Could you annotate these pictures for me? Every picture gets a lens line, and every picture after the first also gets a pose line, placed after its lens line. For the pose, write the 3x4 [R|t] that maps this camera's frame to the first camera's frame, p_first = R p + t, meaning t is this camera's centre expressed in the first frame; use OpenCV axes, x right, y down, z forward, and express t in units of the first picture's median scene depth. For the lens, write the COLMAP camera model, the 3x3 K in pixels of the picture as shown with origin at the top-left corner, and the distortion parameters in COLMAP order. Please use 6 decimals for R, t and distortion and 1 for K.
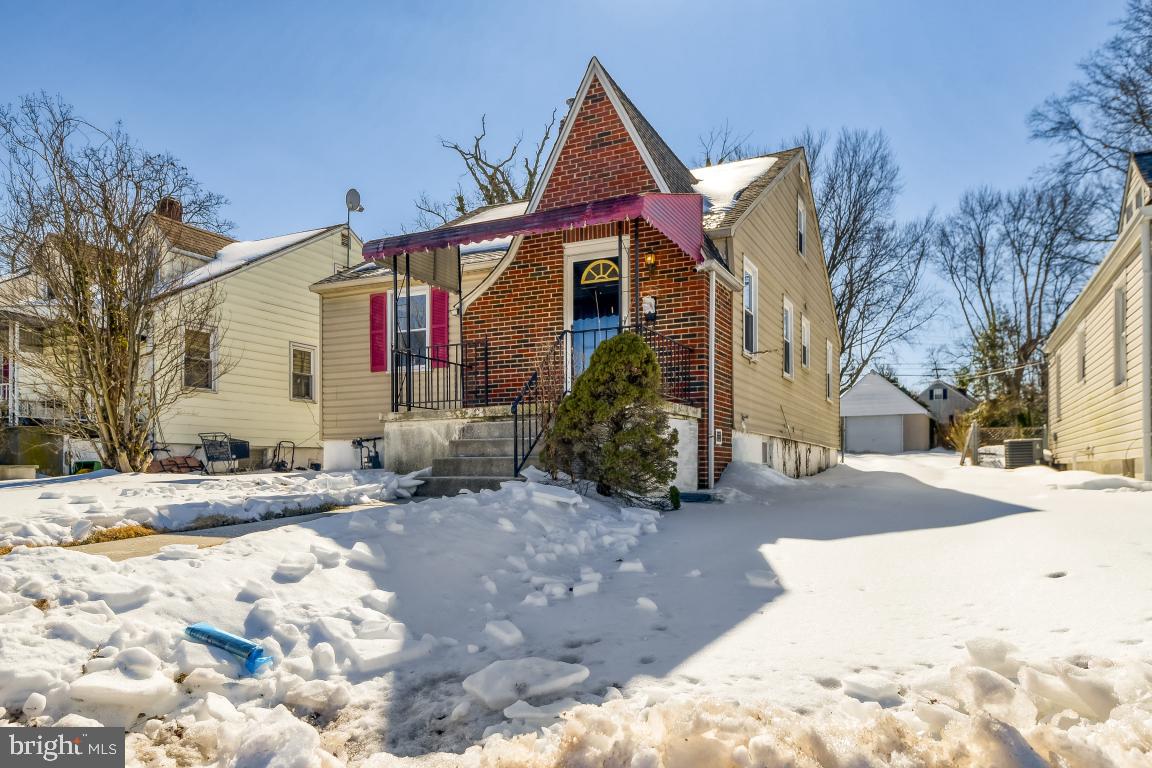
lens RADIAL K [[763.8, 0, 576.0], [0, 763.8, 384.0], [0, 0, 1]] dist [0.003217, 0.000486]
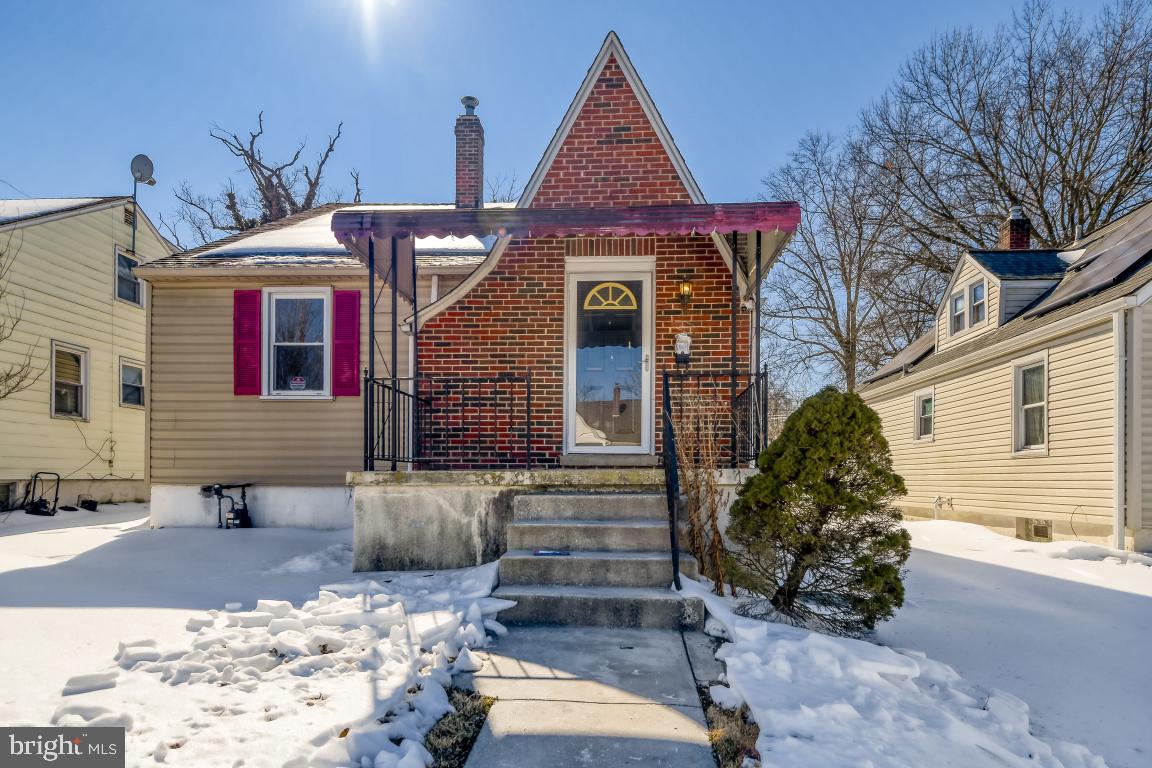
lens RADIAL K [[662.2, 0, 576.0], [0, 662.2, 420.7], [0, 0, 1]] dist [0.004976, -0.001241]
pose [[0.921047, 0.042952, 0.387077, -0.266606], [-0.053262, 0.998453, 0.015942, -0.023366], [-0.385793, -0.035300, 0.921910, 0.348728]]
